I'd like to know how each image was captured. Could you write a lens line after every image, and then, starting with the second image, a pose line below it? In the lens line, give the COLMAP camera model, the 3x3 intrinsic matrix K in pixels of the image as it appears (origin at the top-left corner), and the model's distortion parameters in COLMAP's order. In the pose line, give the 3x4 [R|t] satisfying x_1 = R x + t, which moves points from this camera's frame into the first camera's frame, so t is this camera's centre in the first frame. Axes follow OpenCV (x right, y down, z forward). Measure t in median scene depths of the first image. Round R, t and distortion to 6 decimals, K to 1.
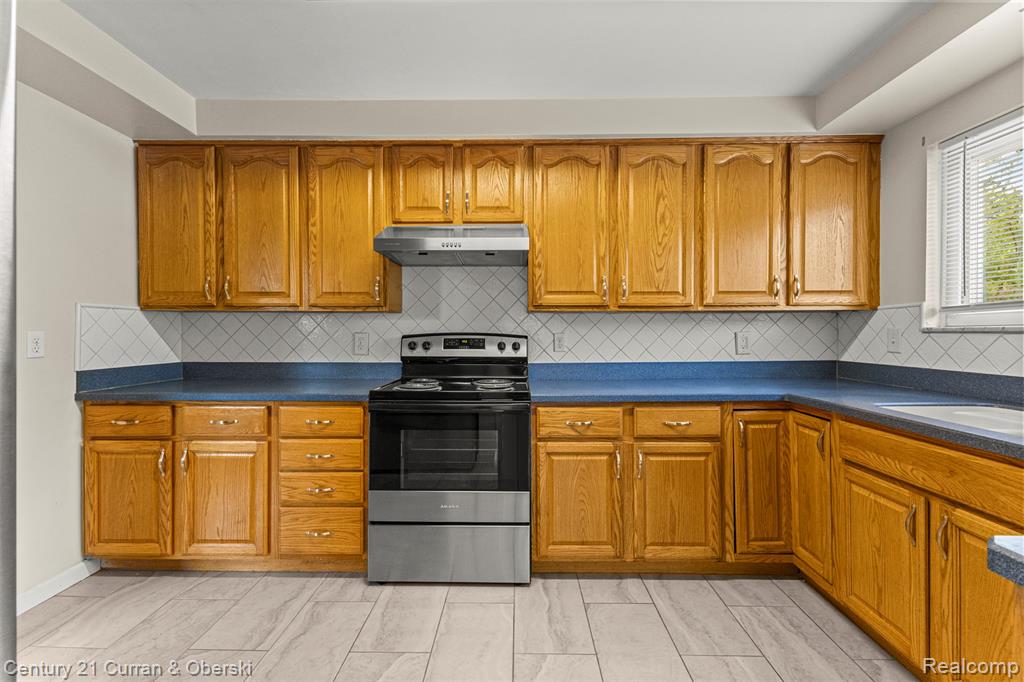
lens RADIAL K [[441.5, 0, 515.3], [0, 441.5, 330.6], [0, 0, 1]] dist [0.002408, 0.000158]
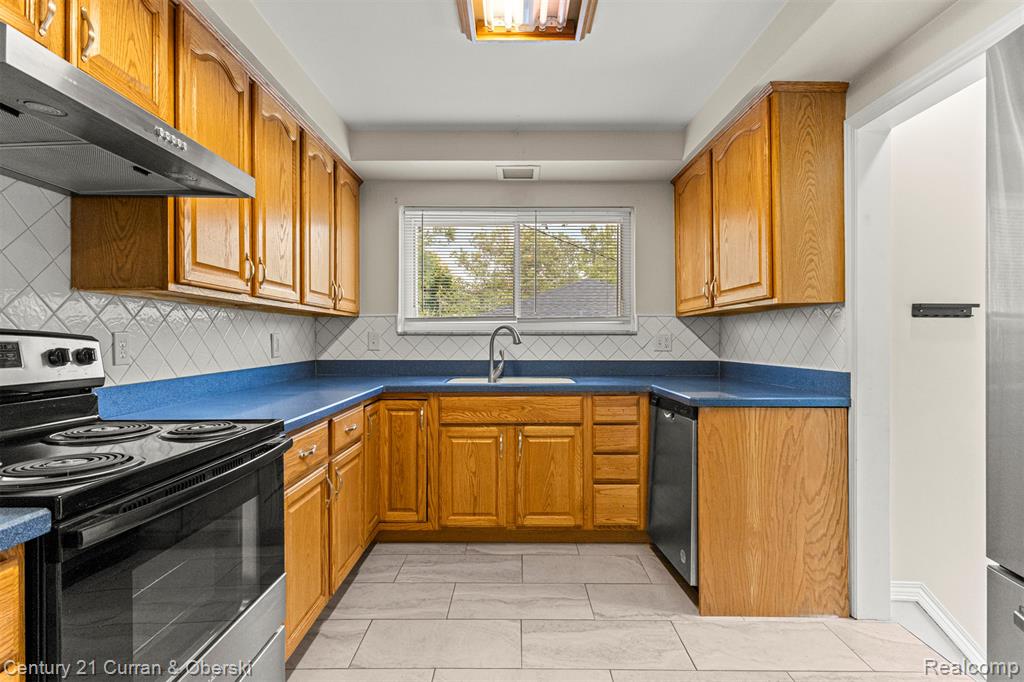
lens RADIAL K [[498.7, 0, 510.5], [0, 498.7, 338.2], [0, 0, 1]] dist [0.009542, -0.000702]
pose [[-0.004754, 0.002387, 0.999986, -0.690238], [-0.004392, 0.999987, -0.002408, 0.016657], [-0.999979, -0.004403, -0.004743, 0.647743]]
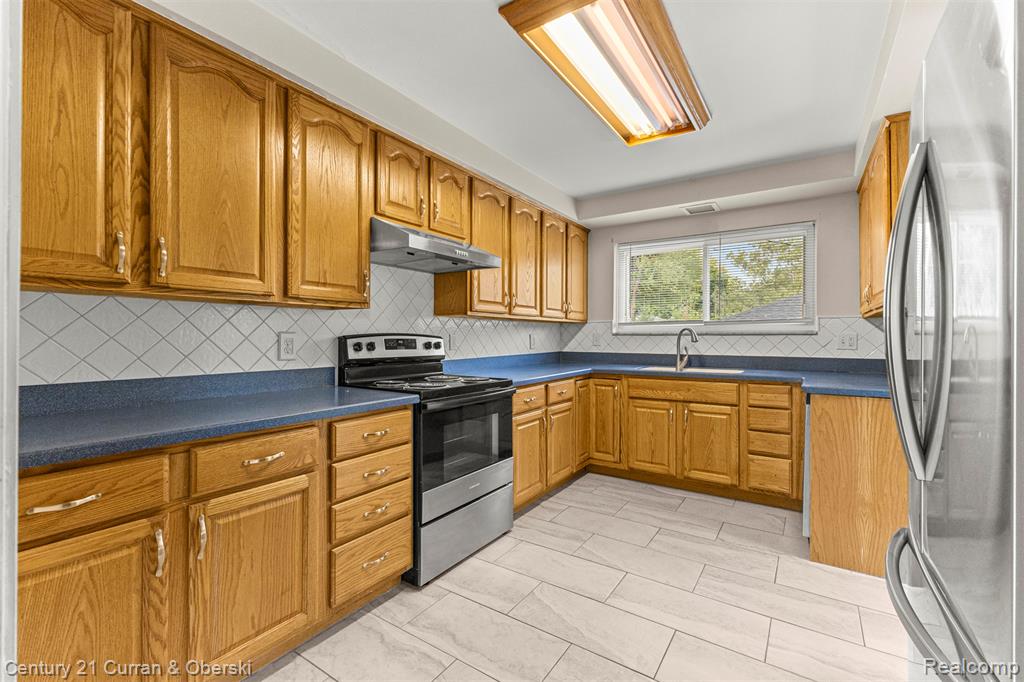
lens RADIAL K [[438.9, 0, 514.5], [0, 438.9, 334.1], [0, 0, 1]] dist [0.008082, -0.000212]
pose [[0.542173, 0.007000, 0.840238, -1.012881], [-0.006336, 0.999971, -0.004243, 0.011306], [-0.840243, -0.003023, 0.542201, 0.289649]]
